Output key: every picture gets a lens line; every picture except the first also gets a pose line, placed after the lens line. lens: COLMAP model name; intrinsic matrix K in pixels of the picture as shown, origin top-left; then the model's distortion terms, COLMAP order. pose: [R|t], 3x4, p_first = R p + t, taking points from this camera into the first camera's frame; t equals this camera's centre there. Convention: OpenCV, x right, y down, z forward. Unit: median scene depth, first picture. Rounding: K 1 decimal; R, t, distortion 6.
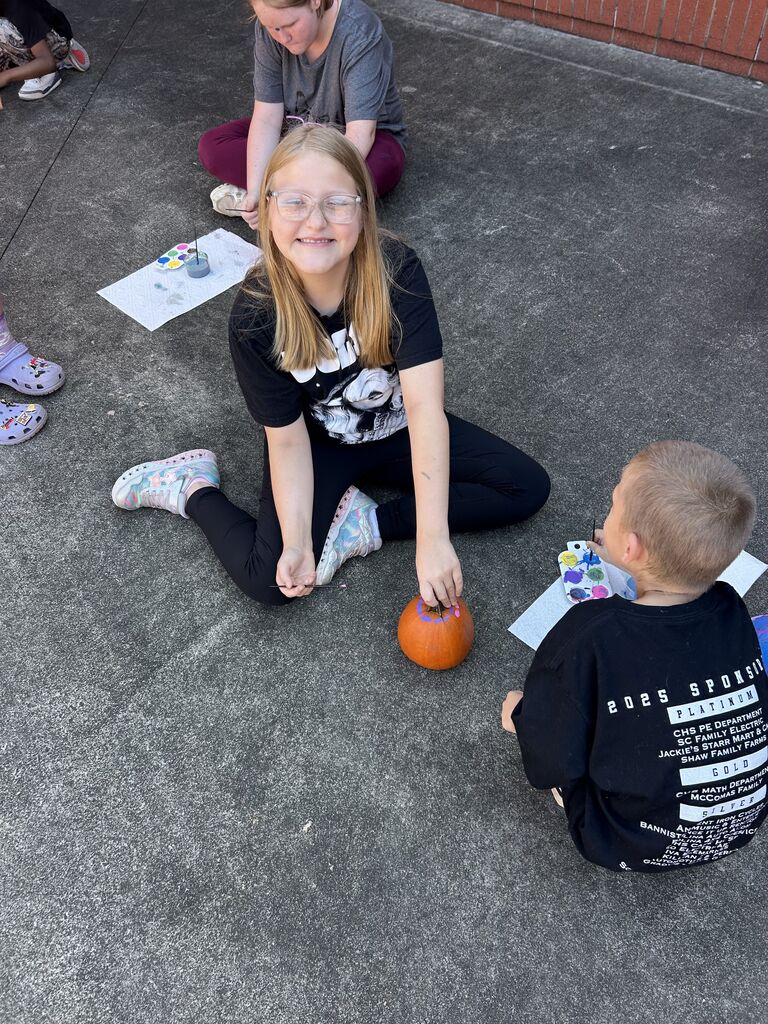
lens RADIAL K [[763.9, 0, 384.0], [0, 763.9, 512.0], [0, 0, 1]] dist [0.035715, -0.034828]
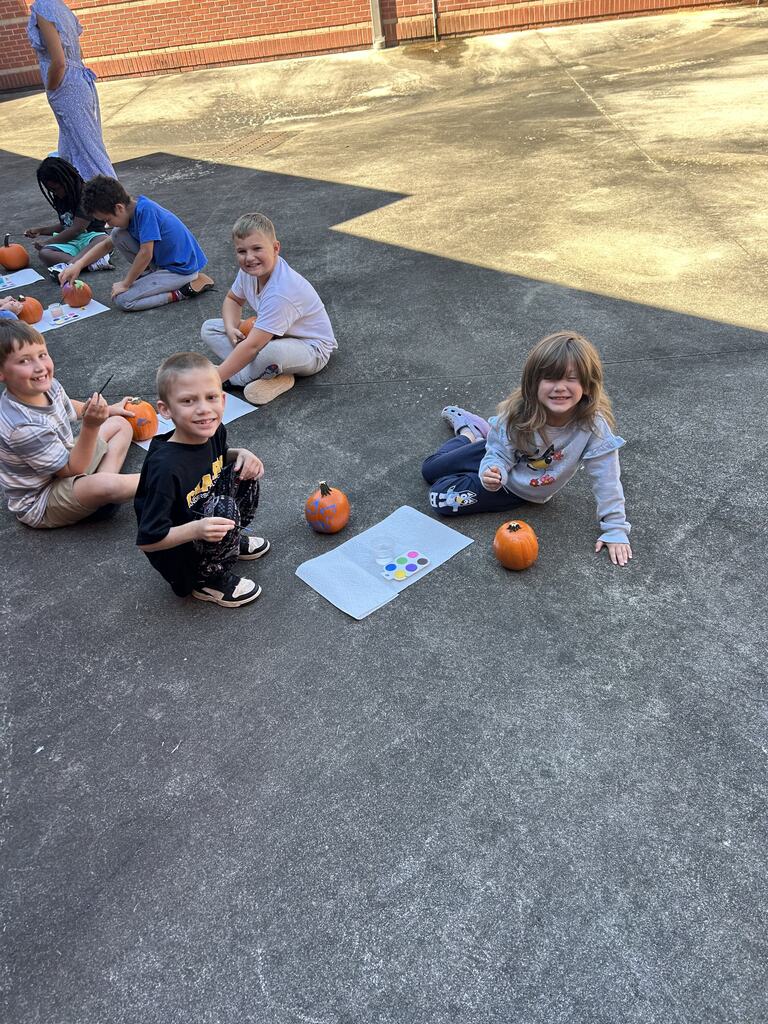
lens RADIAL K [[763.9, 0, 384.0], [0, 763.9, 512.0], [0, 0, 1]] dist [0.035715, -0.034828]
pose [[-0.983937, 0.113382, 0.137887, 0.087589], [0.144468, 0.052000, 0.988142, -0.977299], [0.104867, 0.992190, -0.067544, 0.725674]]
